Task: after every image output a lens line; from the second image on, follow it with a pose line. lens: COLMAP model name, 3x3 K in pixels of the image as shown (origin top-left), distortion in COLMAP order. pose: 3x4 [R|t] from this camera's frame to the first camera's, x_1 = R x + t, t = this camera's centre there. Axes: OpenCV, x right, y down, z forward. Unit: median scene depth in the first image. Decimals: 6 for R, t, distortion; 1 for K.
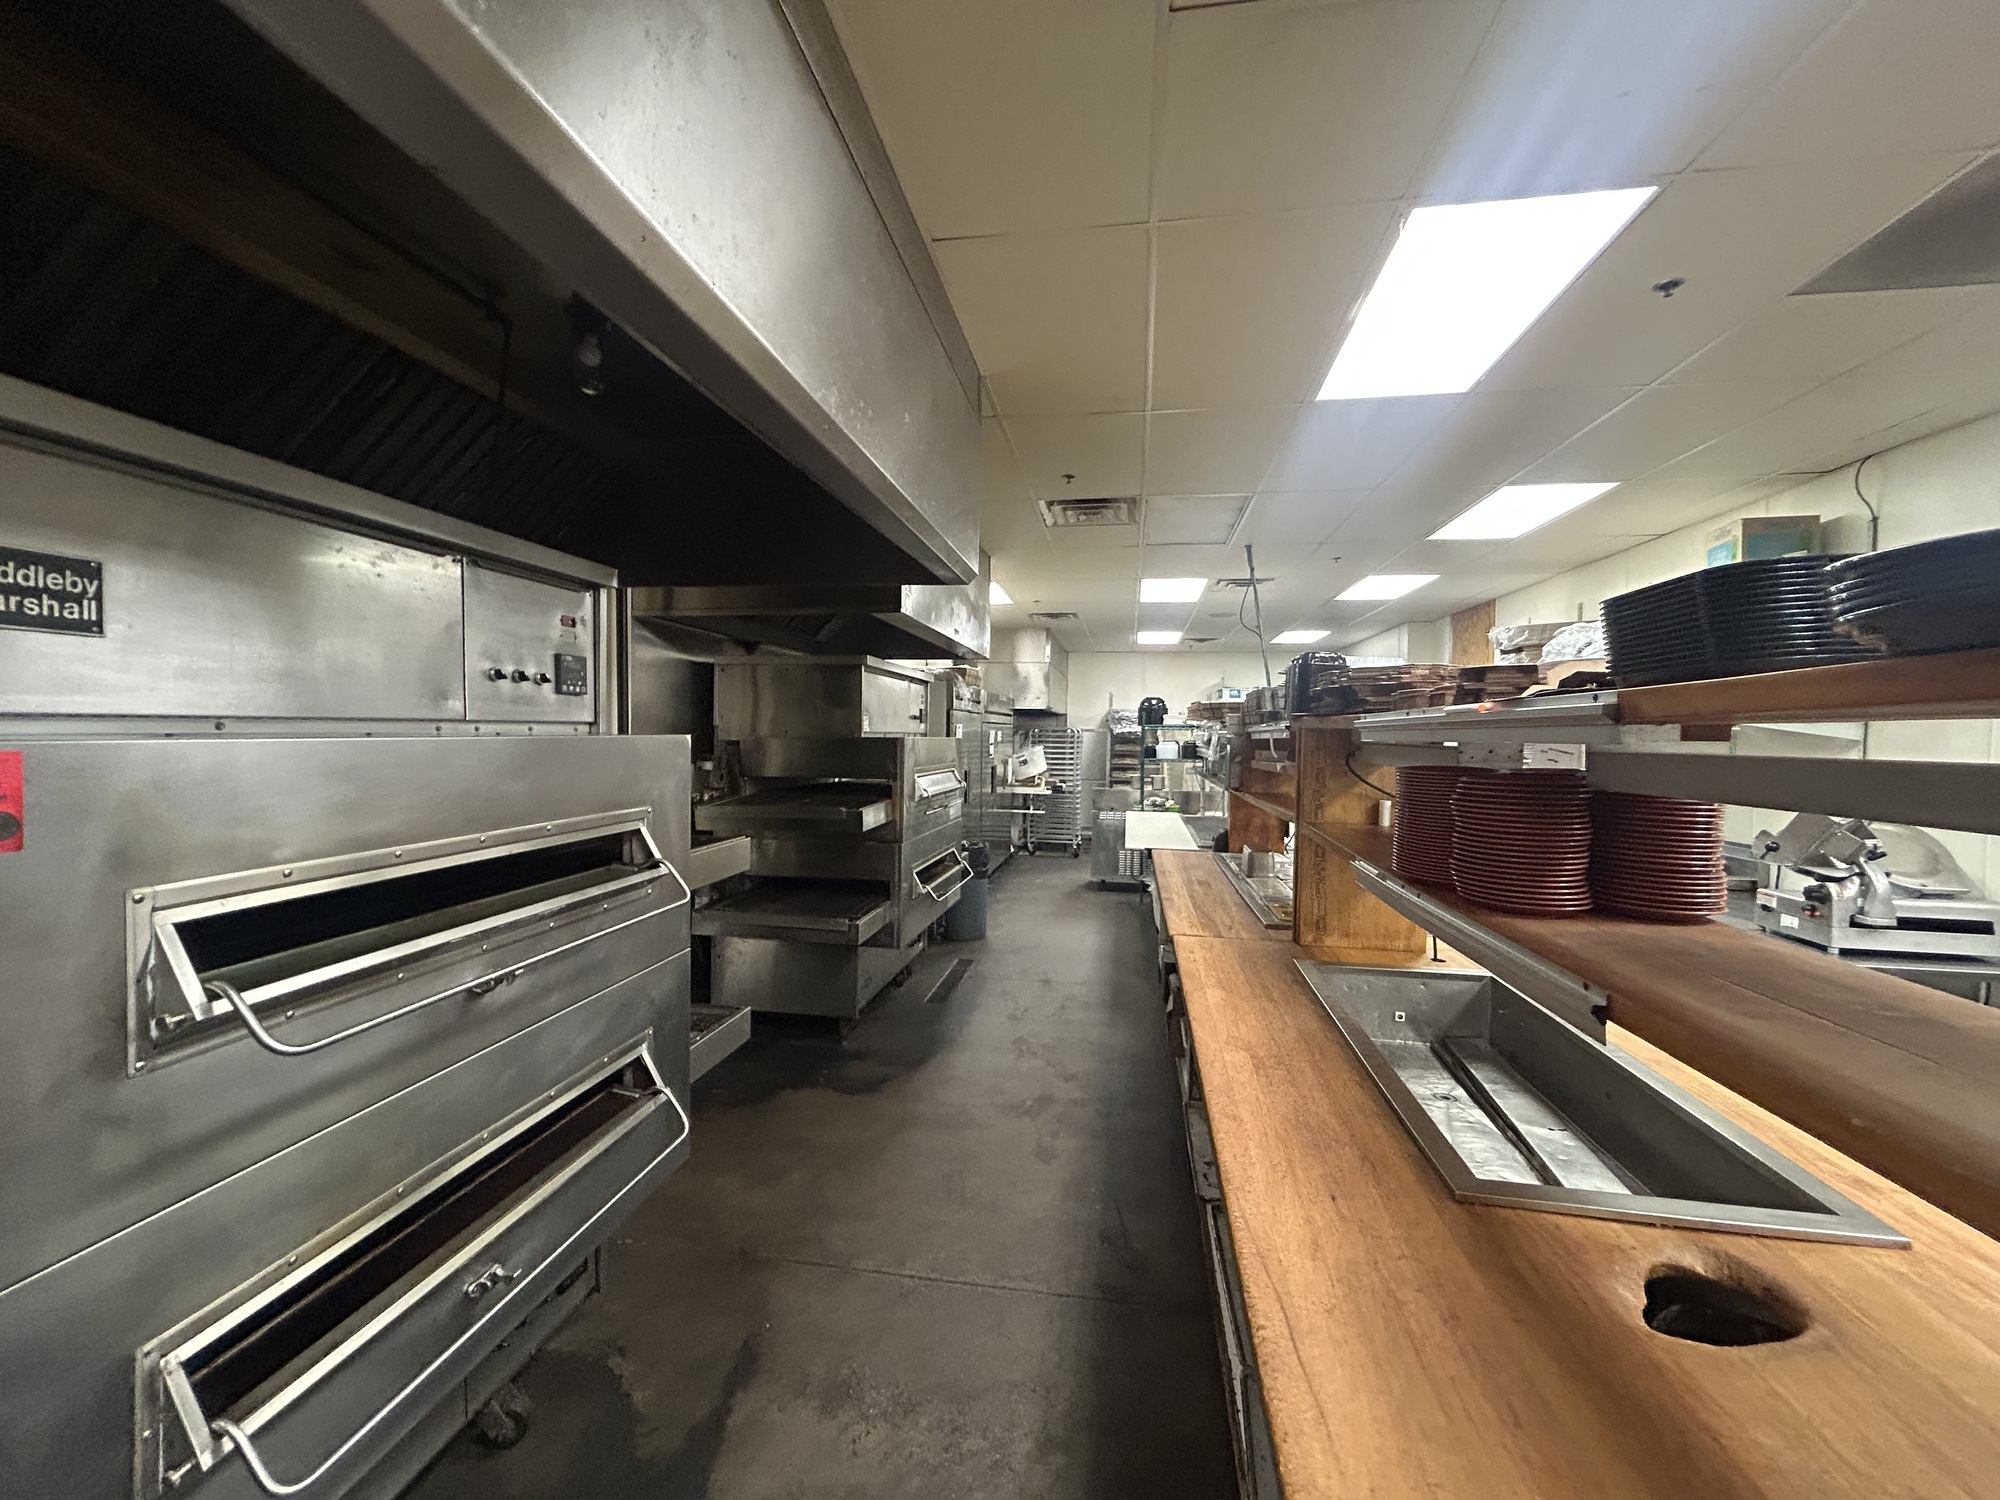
lens RADIAL K [[813.8, 0, 994.9], [0, 813.8, 731.8], [0, 0, 1]] dist [-0.001728, 0.000160]
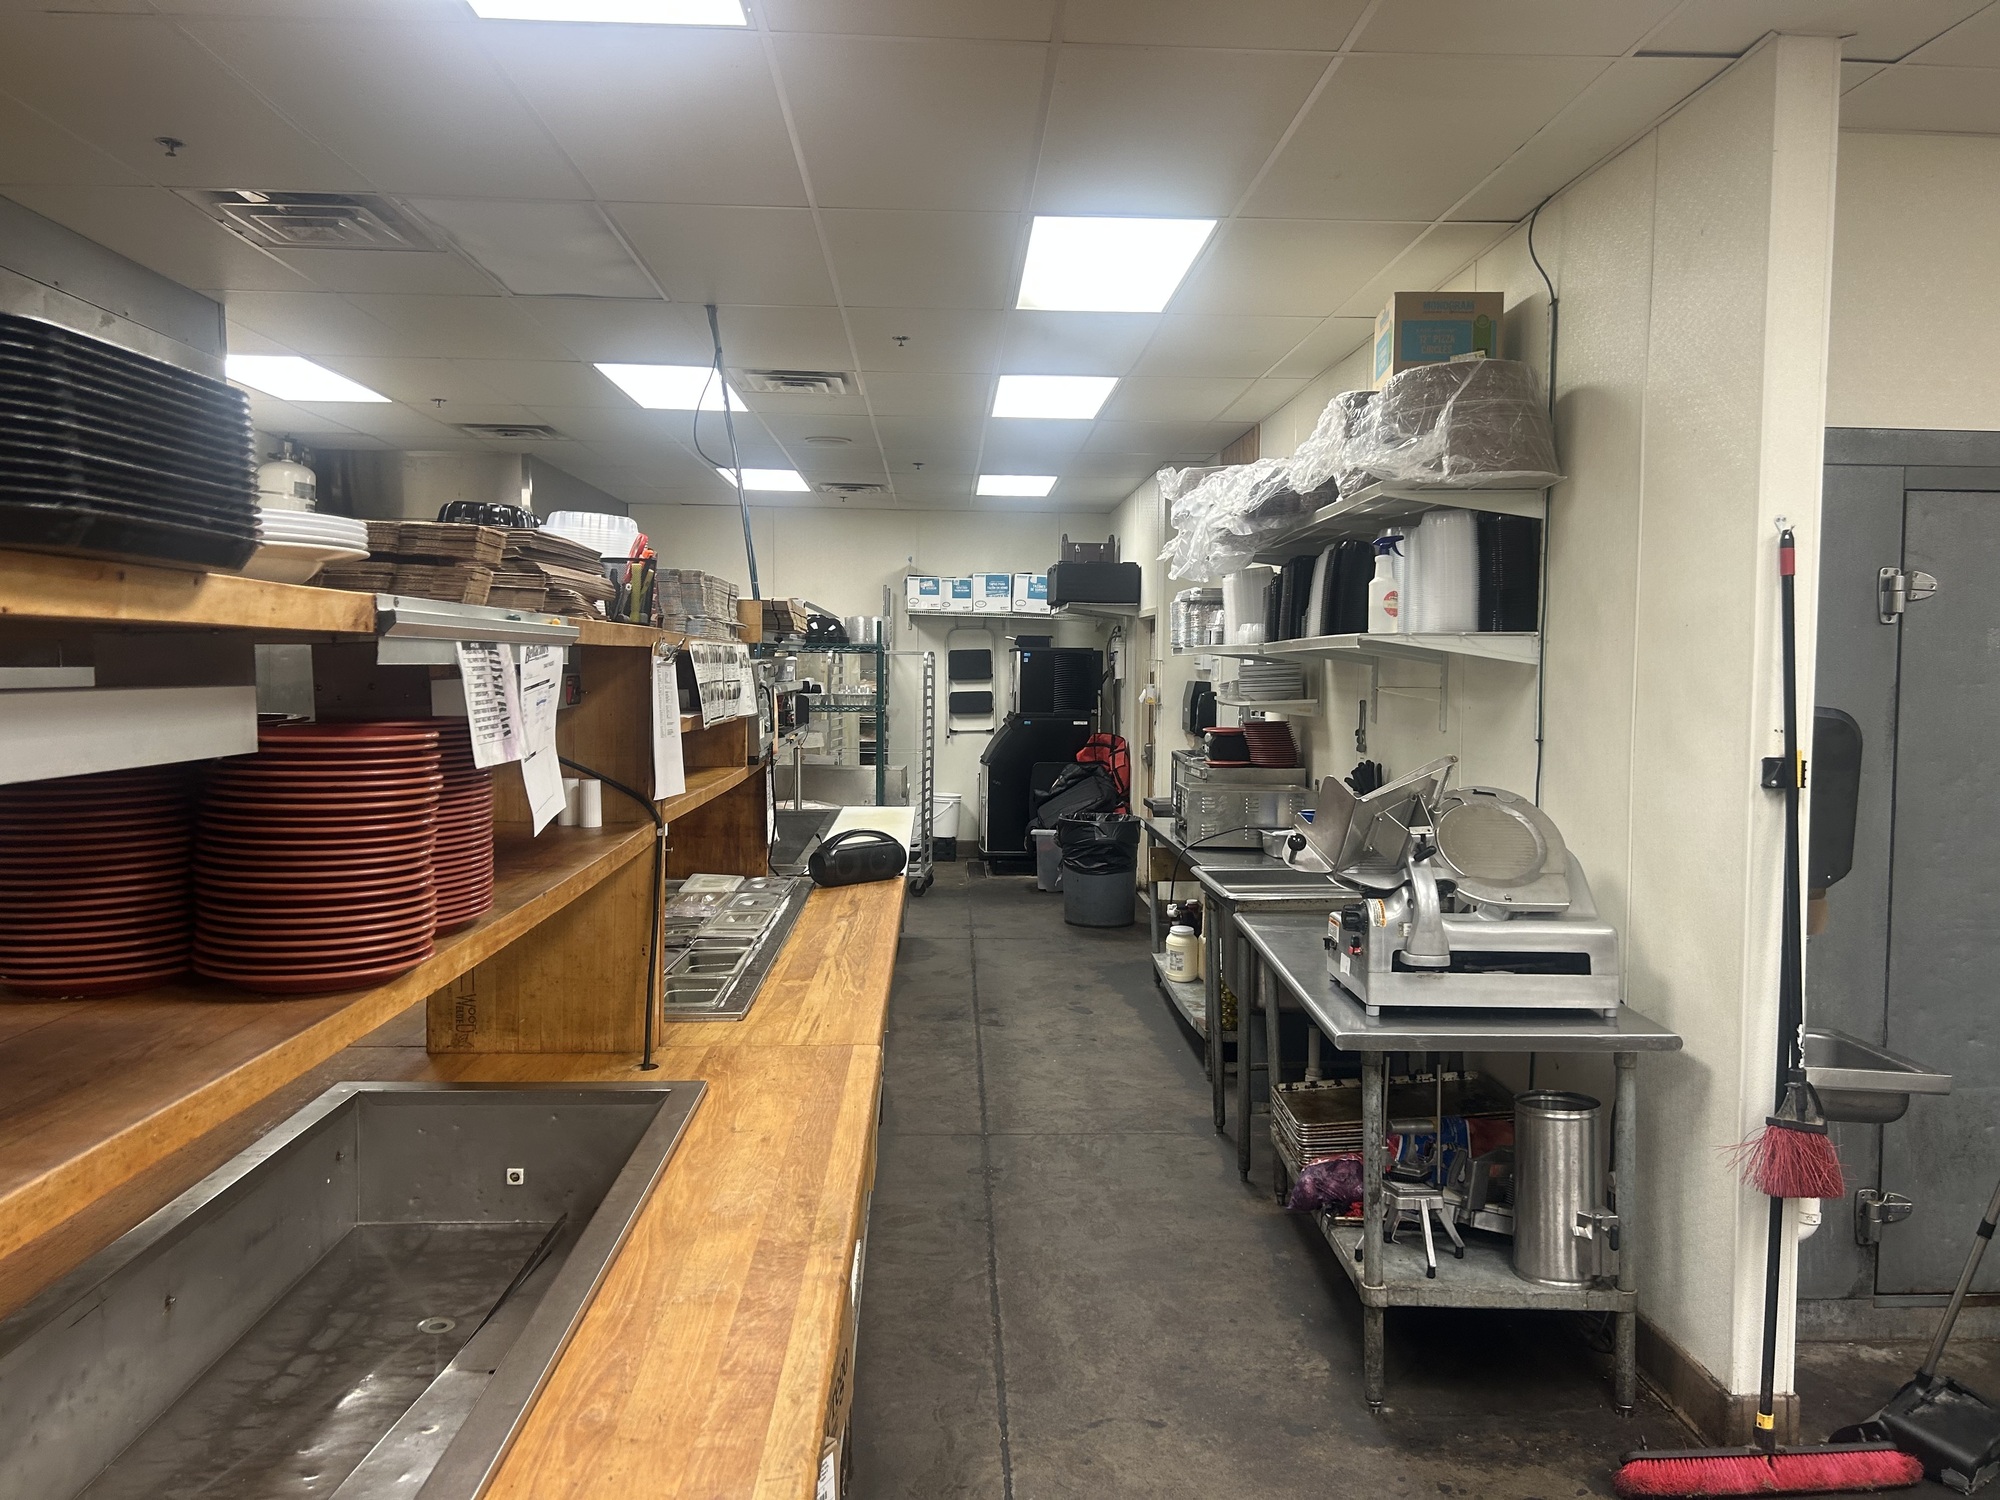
lens RADIAL K [[1499.9, 0, 1017.9], [0, 1499.9, 704.9], [0, 0, 1]] dist [0.047664, -0.049351]
pose [[0.977011, -0.009071, 0.212998, 0.190103], [0.001901, 0.999425, 0.033840, 0.000414], [-0.213182, -0.032657, 0.976467, -0.015132]]
